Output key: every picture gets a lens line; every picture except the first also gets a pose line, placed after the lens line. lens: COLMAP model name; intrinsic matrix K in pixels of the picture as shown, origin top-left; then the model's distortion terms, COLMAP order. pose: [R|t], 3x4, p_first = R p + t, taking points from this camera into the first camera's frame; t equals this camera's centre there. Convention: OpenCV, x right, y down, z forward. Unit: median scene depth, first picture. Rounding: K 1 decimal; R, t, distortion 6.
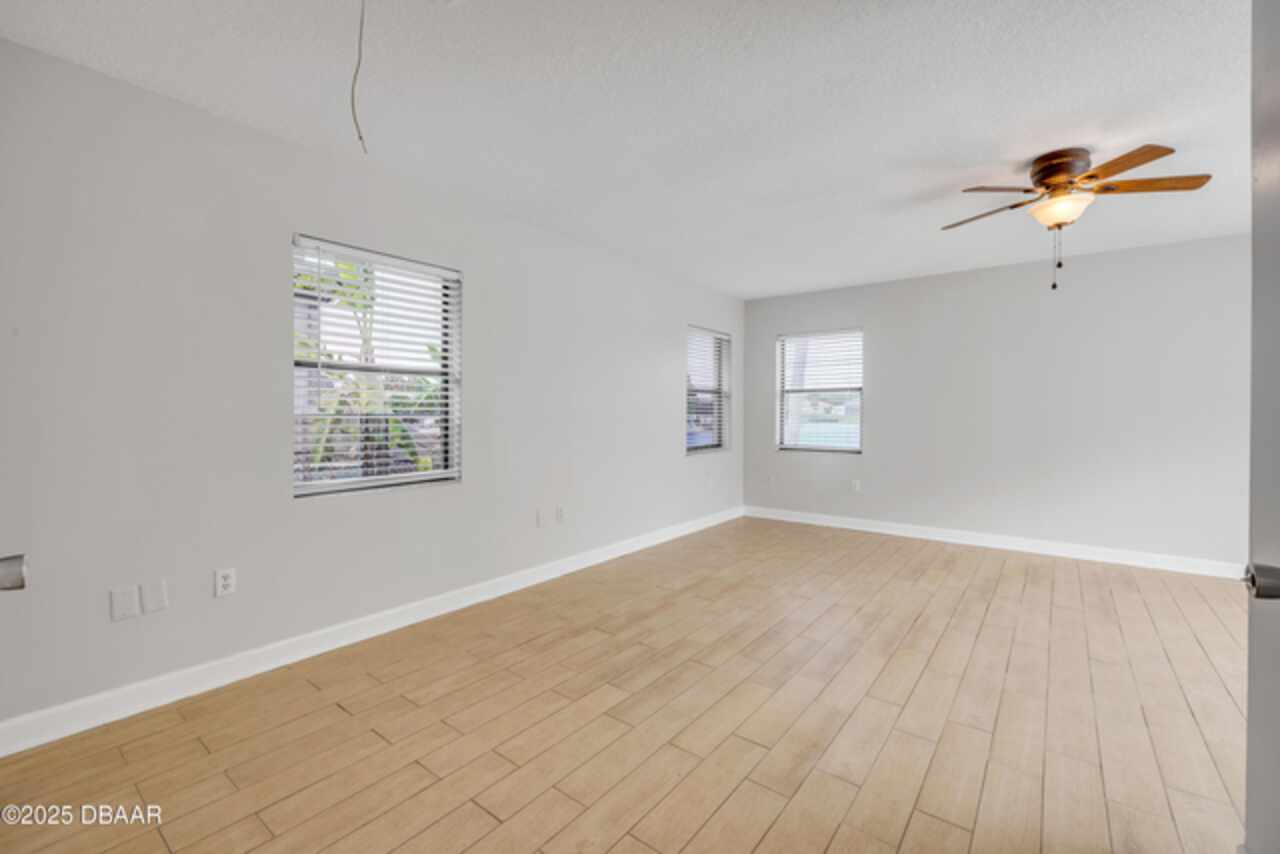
lens RADIAL K [[535.3, 0, 639.4], [0, 535.3, 415.3], [0, 0, 1]] dist [0.003086, 0.000398]
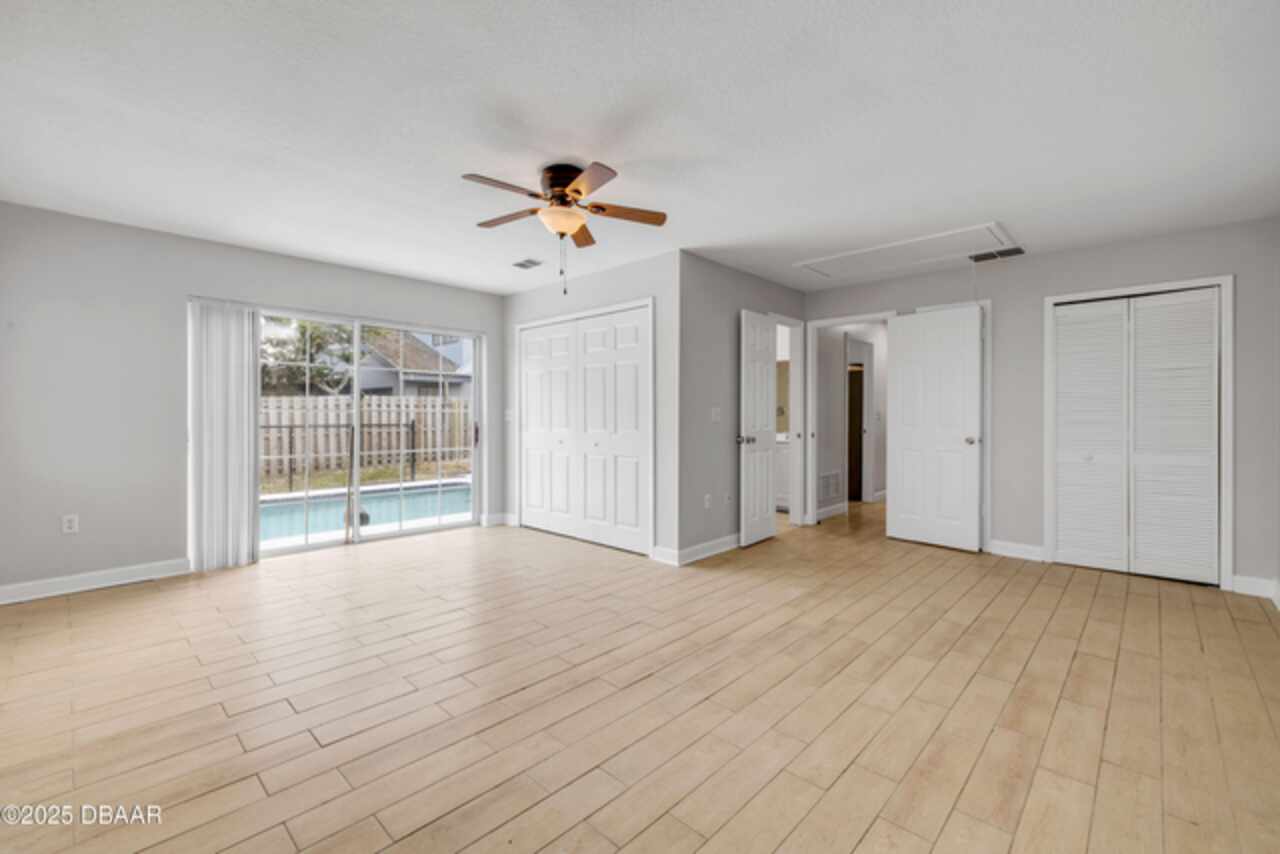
lens RADIAL K [[535.3, 0, 639.3], [0, 535.3, 422.9], [0, 0, 1]] dist [0.003086, 0.000398]
pose [[-0.994709, -0.010809, 0.102158, 0.511253], [-0.008658, 0.999732, 0.021473, -0.004841], [-0.102363, 0.020475, -0.994536, 2.002162]]
